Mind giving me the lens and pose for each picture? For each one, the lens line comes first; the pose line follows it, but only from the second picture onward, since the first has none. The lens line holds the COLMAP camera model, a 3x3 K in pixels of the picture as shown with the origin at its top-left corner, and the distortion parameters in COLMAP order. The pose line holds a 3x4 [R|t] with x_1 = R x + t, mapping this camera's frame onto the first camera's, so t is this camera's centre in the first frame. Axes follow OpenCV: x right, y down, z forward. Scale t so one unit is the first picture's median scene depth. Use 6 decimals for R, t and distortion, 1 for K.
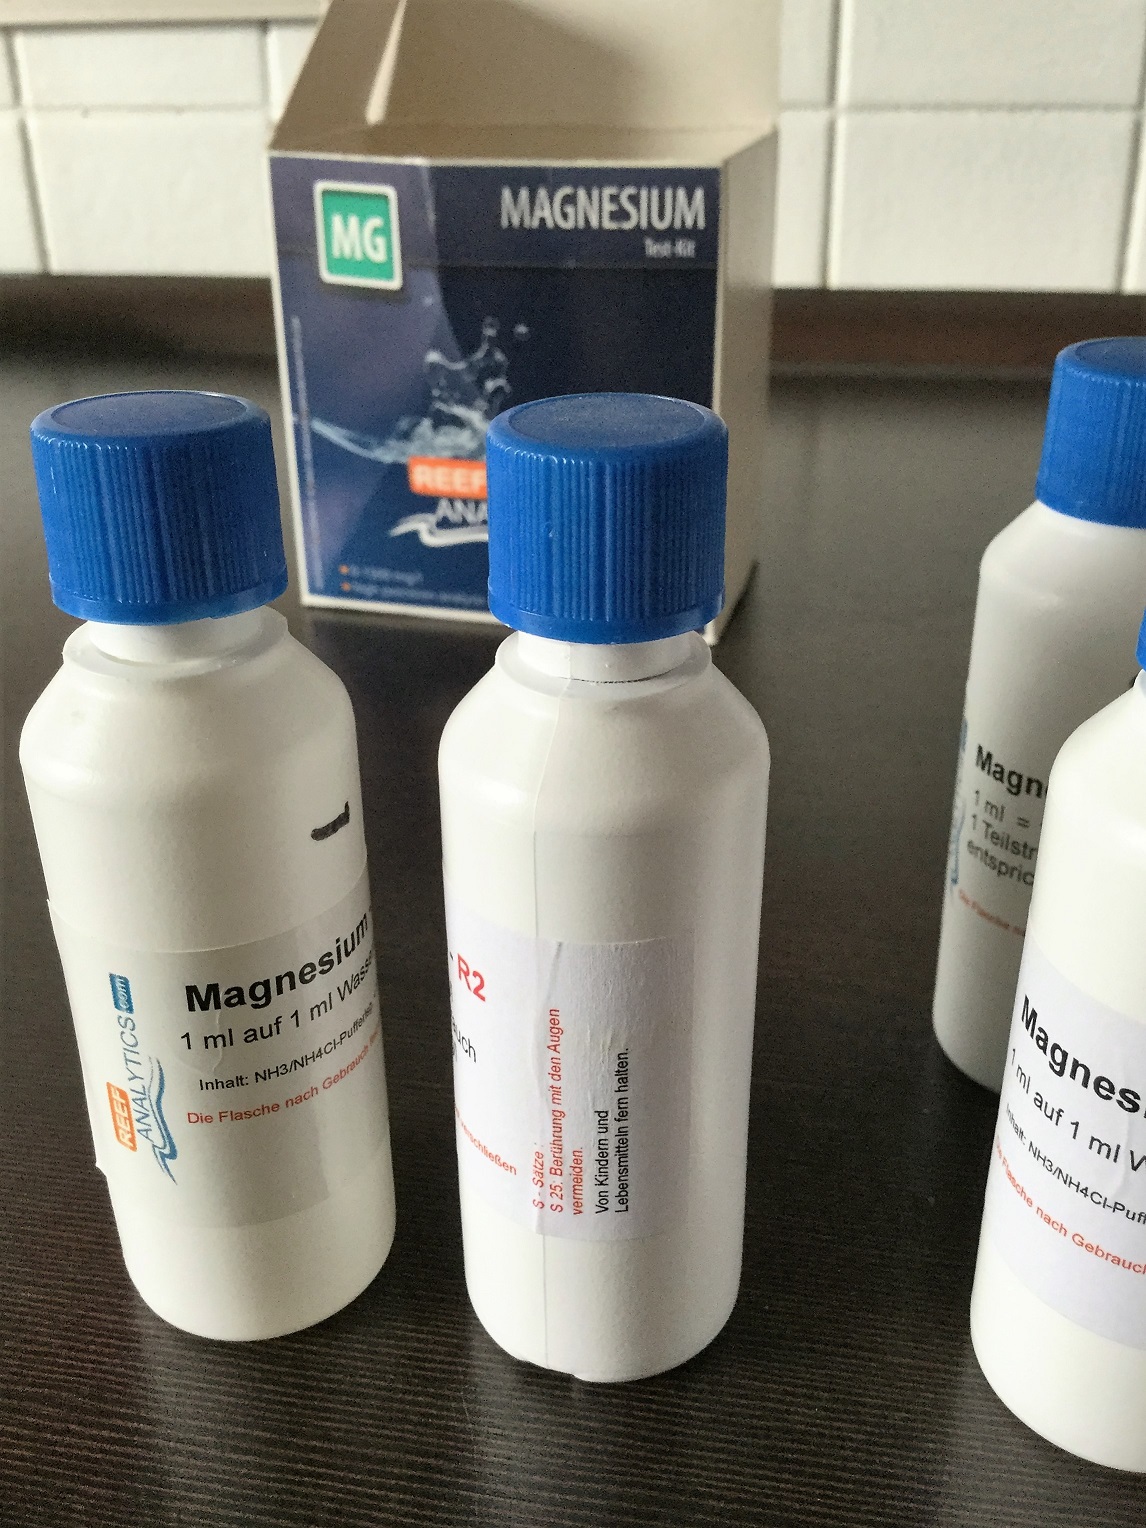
lens RADIAL K [[1450.5, 0, 573.0], [0, 1450.5, 764.0], [0, 0, 1]] dist [0.310681, -0.772335]
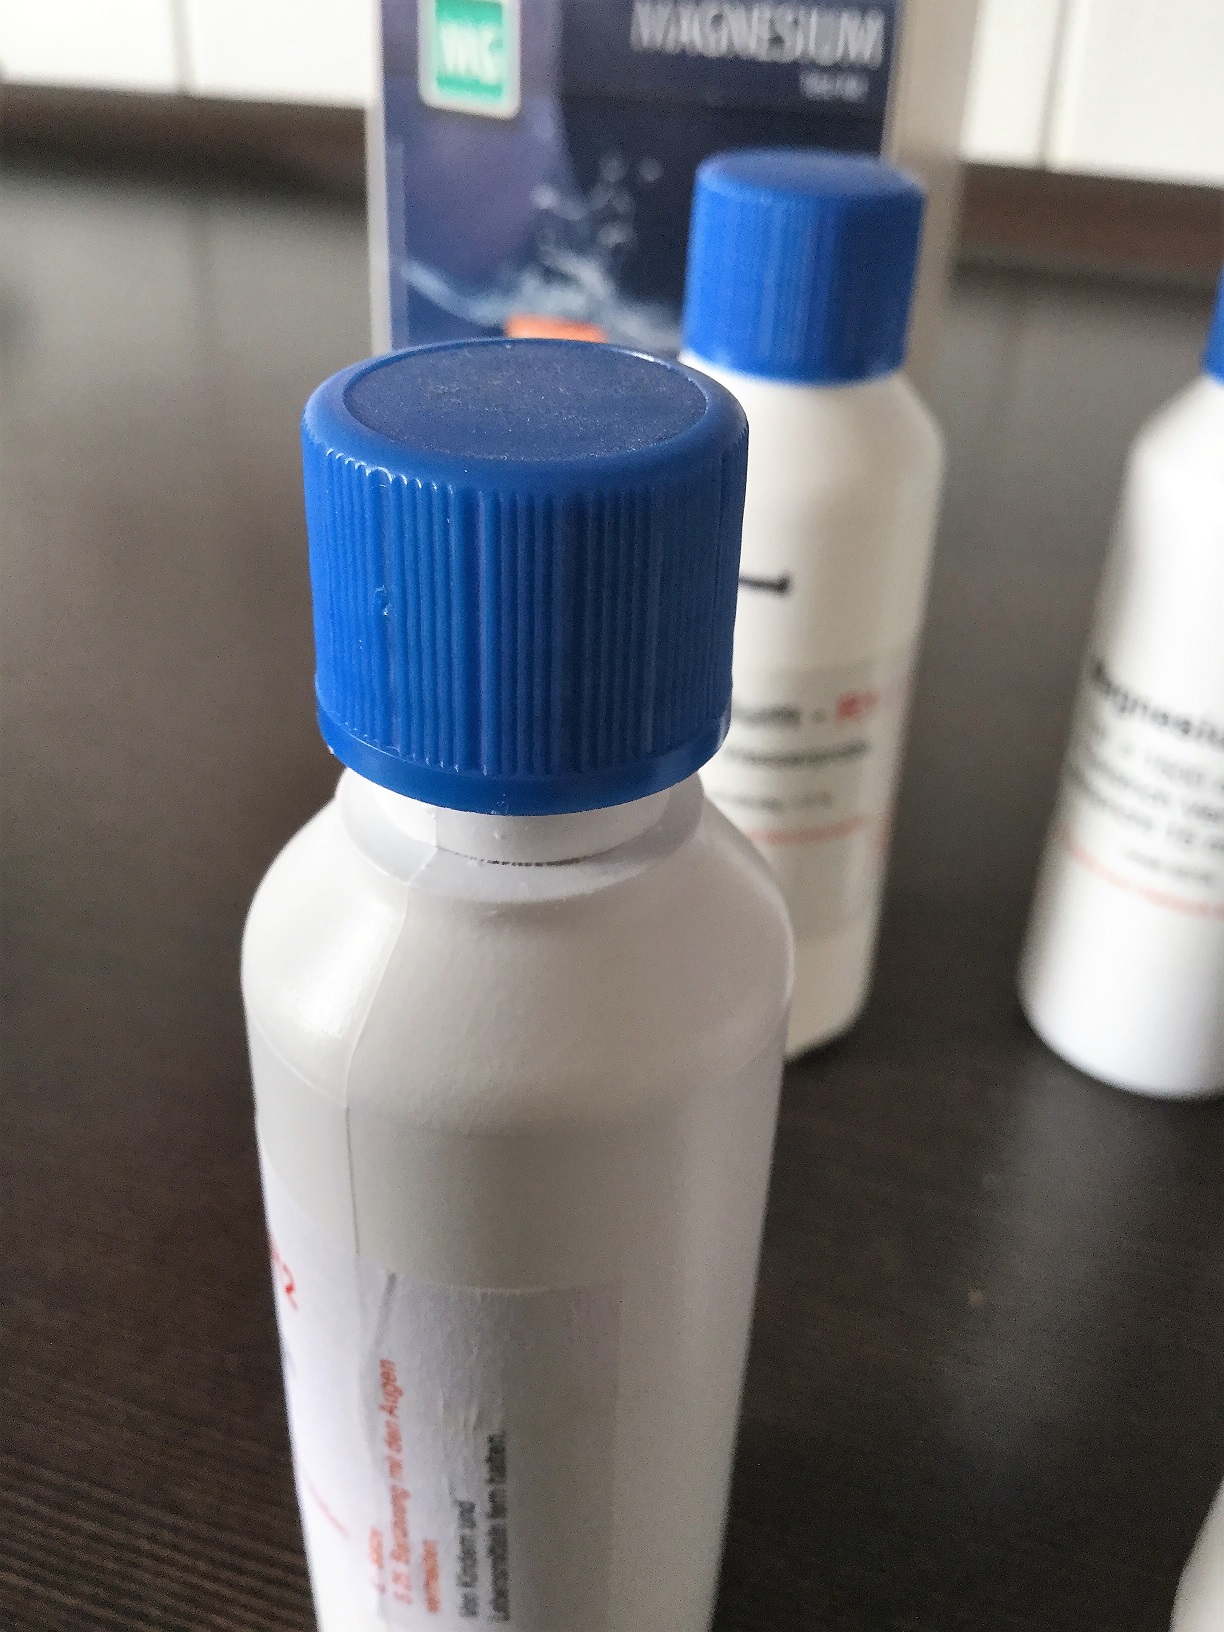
lens RADIAL K [[1549.2, 0, 612.0], [0, 1549.2, 816.0], [0, 0, 1]] dist [0.310681, -0.772335]
pose [[0.995496, 0.083633, -0.044649, 0.084480], [-0.078693, 0.991583, 0.102815, -0.122557], [0.052872, -0.098838, 0.993698, 0.348109]]
